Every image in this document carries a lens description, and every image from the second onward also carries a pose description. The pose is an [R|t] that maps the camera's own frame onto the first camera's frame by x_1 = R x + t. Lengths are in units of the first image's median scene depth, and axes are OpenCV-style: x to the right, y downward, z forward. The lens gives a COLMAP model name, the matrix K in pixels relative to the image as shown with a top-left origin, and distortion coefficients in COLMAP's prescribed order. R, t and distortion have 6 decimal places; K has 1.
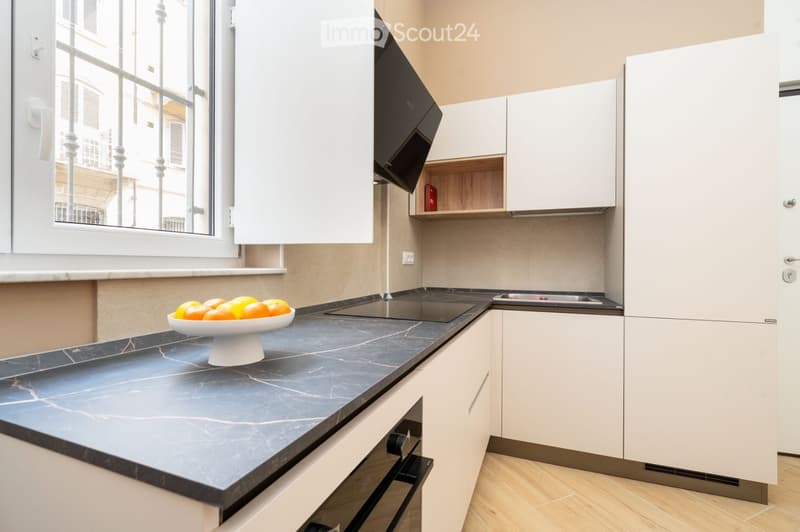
lens RADIAL K [[362.7, 0, 403.4], [0, 362.7, 263.5], [0, 0, 1]] dist [-0.002251, -0.000276]
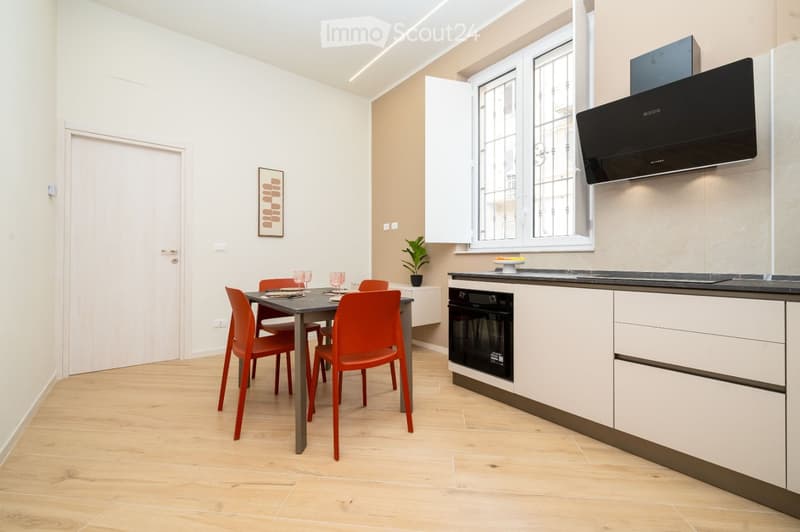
lens RADIAL K [[336.7, 0, 400.6], [0, 336.7, 258.1], [0, 0, 1]] dist [0.000334, -0.000071]
pose [[-0.512859, -0.009408, -0.858421, 1.239820], [-0.003832, 0.999955, -0.008670, 0.060029], [0.858464, -0.001157, -0.512872, 0.739348]]
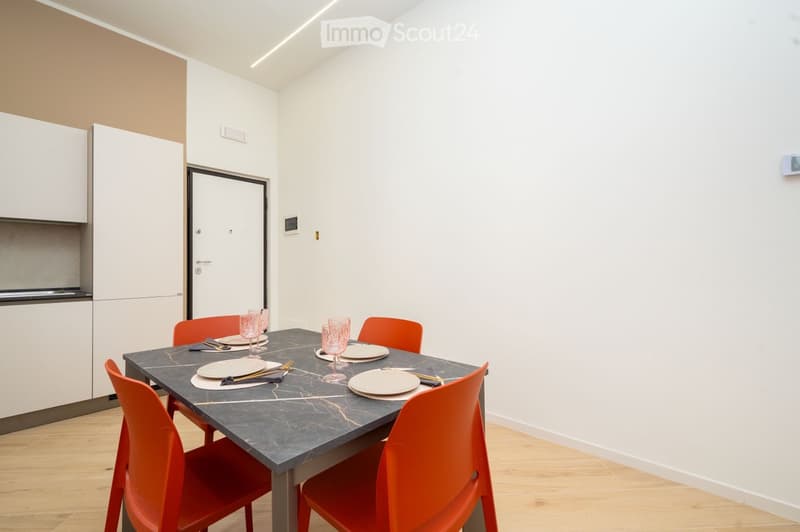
lens RADIAL K [[351.3, 0, 392.4], [0, 351.3, 263.1], [0, 0, 1]] dist [-0.001116, -0.000210]
pose [[0.360297, -0.000489, 0.932837, -0.264317], [0.003070, 0.999995, -0.000662, 0.000115], [-0.932832, 0.003103, 0.360297, -0.612785]]
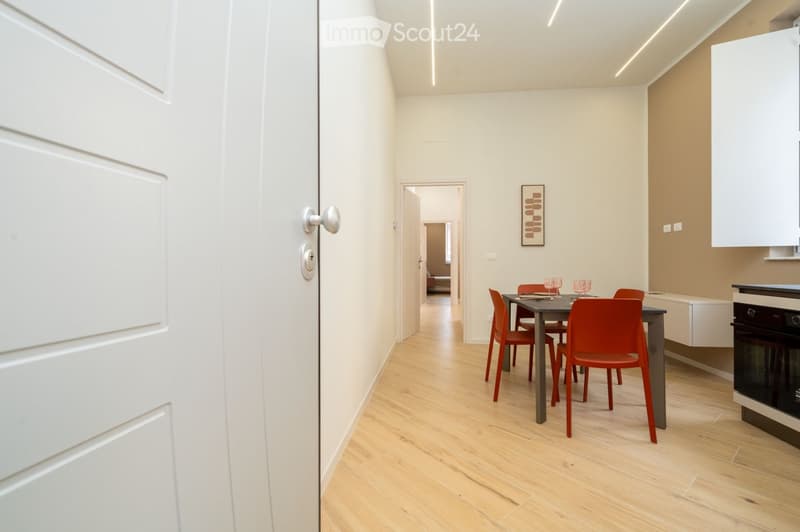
lens RADIAL K [[353.7, 0, 399.5], [0, 353.7, 263.4], [0, 0, 1]] dist [-0.000101, -0.000027]
pose [[-0.966522, -0.003543, -0.256559, 1.364650], [-0.002864, 0.999991, -0.003019, 0.041902], [0.256568, -0.002183, -0.966524, 1.083124]]
